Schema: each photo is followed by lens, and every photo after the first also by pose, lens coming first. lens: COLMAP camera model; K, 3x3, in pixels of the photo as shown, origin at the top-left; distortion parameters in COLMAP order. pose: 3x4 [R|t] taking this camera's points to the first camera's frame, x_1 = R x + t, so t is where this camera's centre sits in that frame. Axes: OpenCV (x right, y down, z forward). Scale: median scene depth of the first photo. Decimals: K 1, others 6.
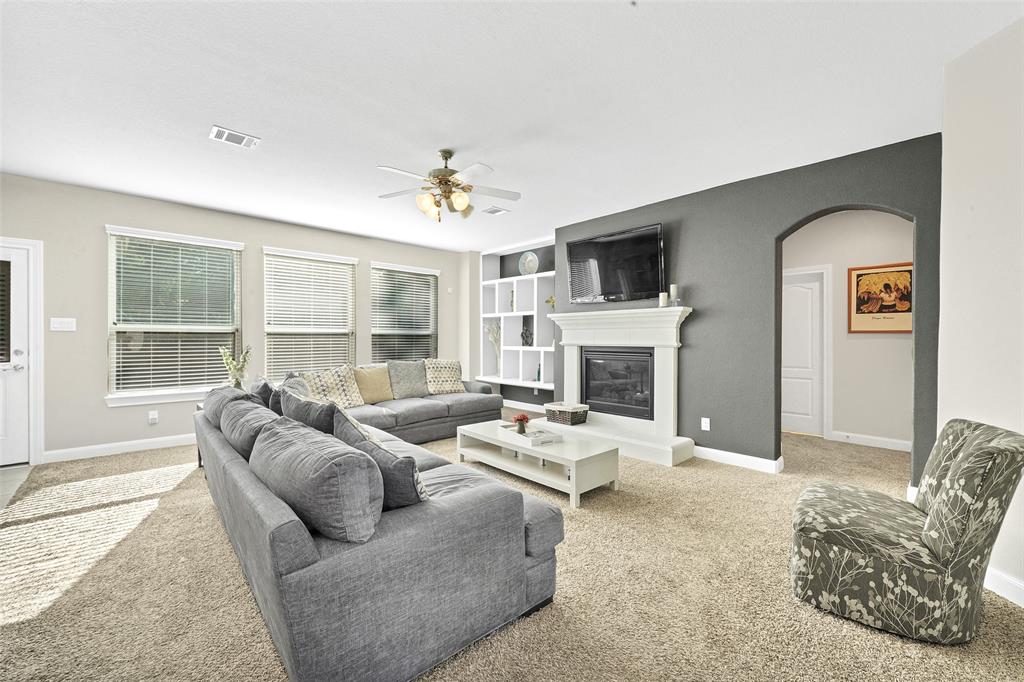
lens RADIAL K [[410.2, 0, 514.1], [0, 410.2, 336.1], [0, 0, 1]] dist [-0.000825, -0.000056]
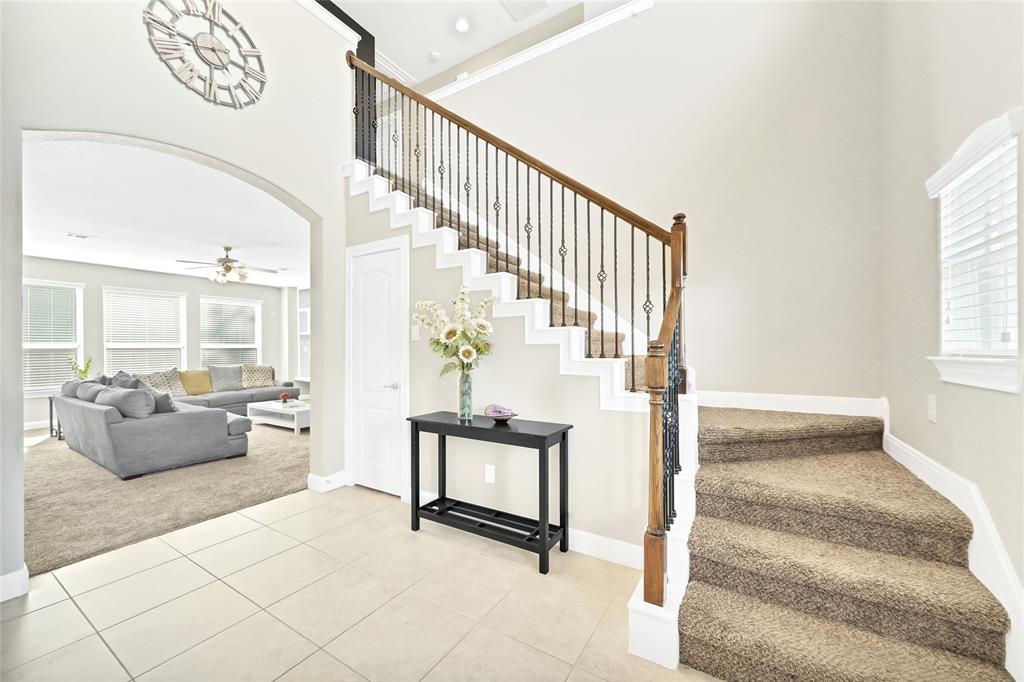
lens RADIAL K [[391.0, 0, 514.6], [0, 391.0, 345.5], [0, 0, 1]] dist [-0.000146, 0.000094]
pose [[0.965967, -0.006008, 0.258595, 0.663438], [0.006548, 0.999978, -0.001226, -0.007526], [-0.258582, 0.002878, 0.965985, -1.077504]]
